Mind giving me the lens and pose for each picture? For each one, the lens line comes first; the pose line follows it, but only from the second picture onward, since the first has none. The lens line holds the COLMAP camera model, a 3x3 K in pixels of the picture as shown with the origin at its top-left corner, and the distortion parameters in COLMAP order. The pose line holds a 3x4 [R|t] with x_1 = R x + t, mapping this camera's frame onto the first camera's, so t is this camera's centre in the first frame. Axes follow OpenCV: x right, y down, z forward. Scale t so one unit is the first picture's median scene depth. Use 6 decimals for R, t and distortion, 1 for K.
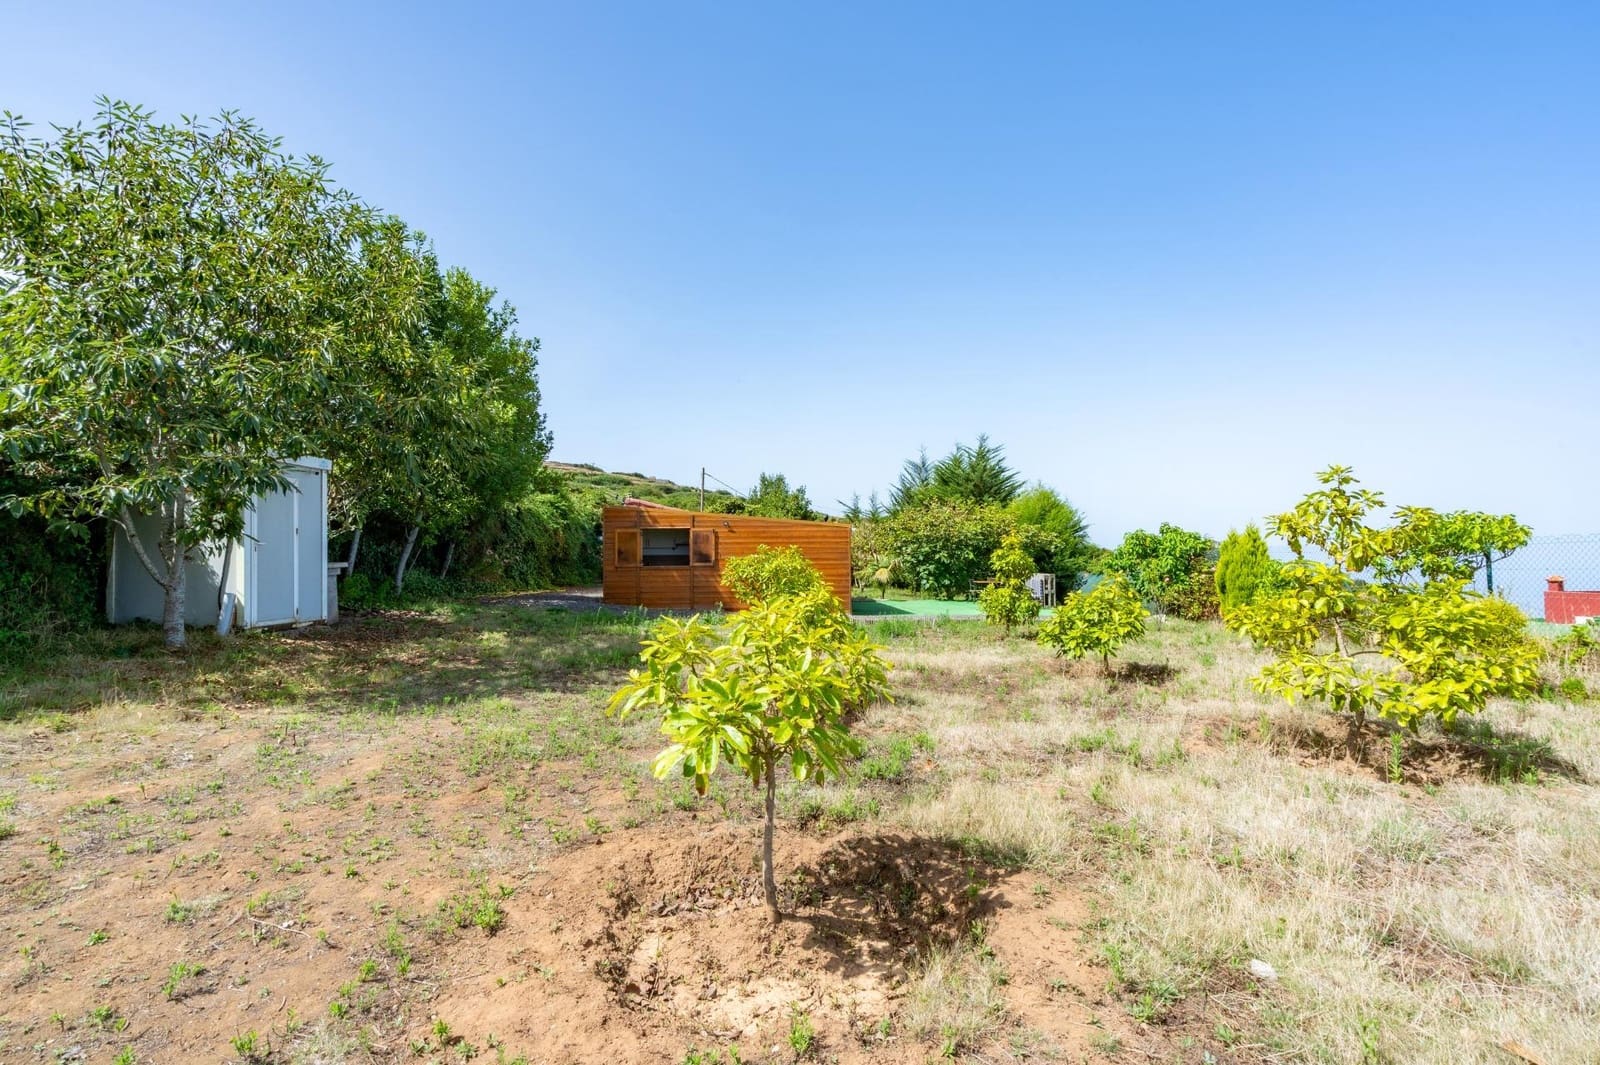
lens RADIAL K [[772.7, 0, 800.0], [0, 772.7, 532.5], [0, 0, 1]] dist [-0.012567, -0.000049]
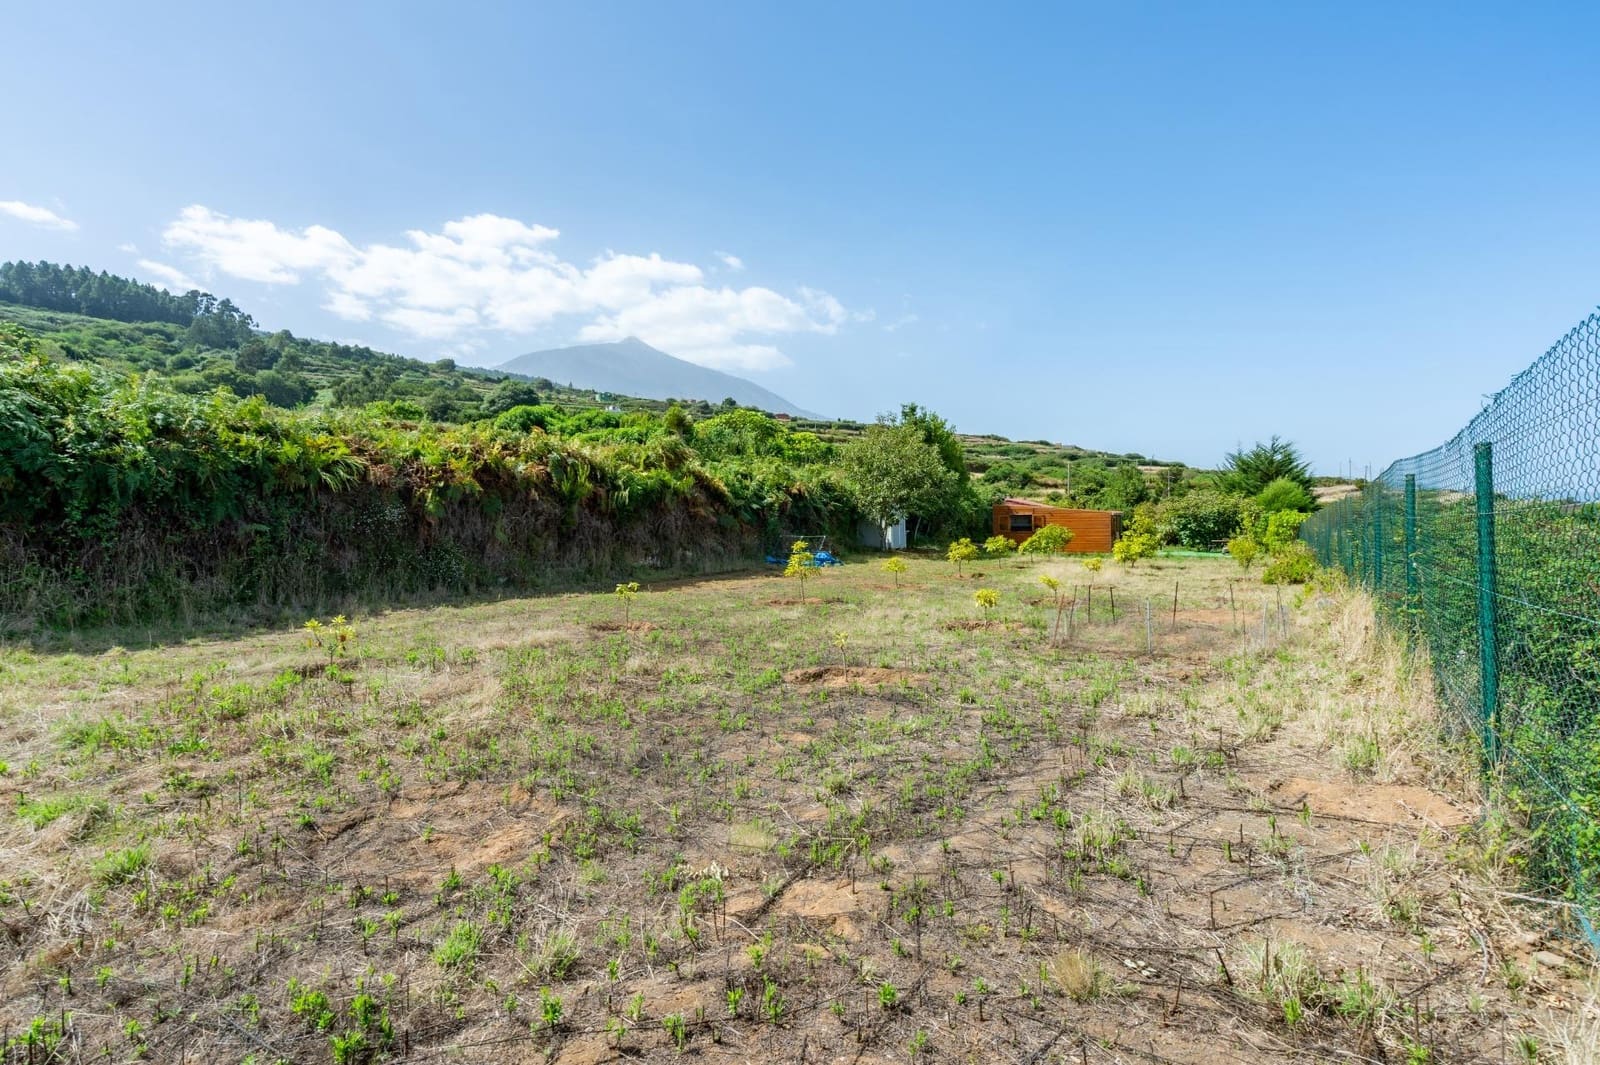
lens RADIAL K [[844.5, 0, 773.5], [0, 844.5, 532.5], [0, 0, 1]] dist [-0.014932, 0.001416]
pose [[0.864229, 0.001068, -0.503097, 0.218612], [0.020632, 0.999081, 0.037563, -0.029838], [0.502675, -0.042843, 0.863413, -0.737640]]
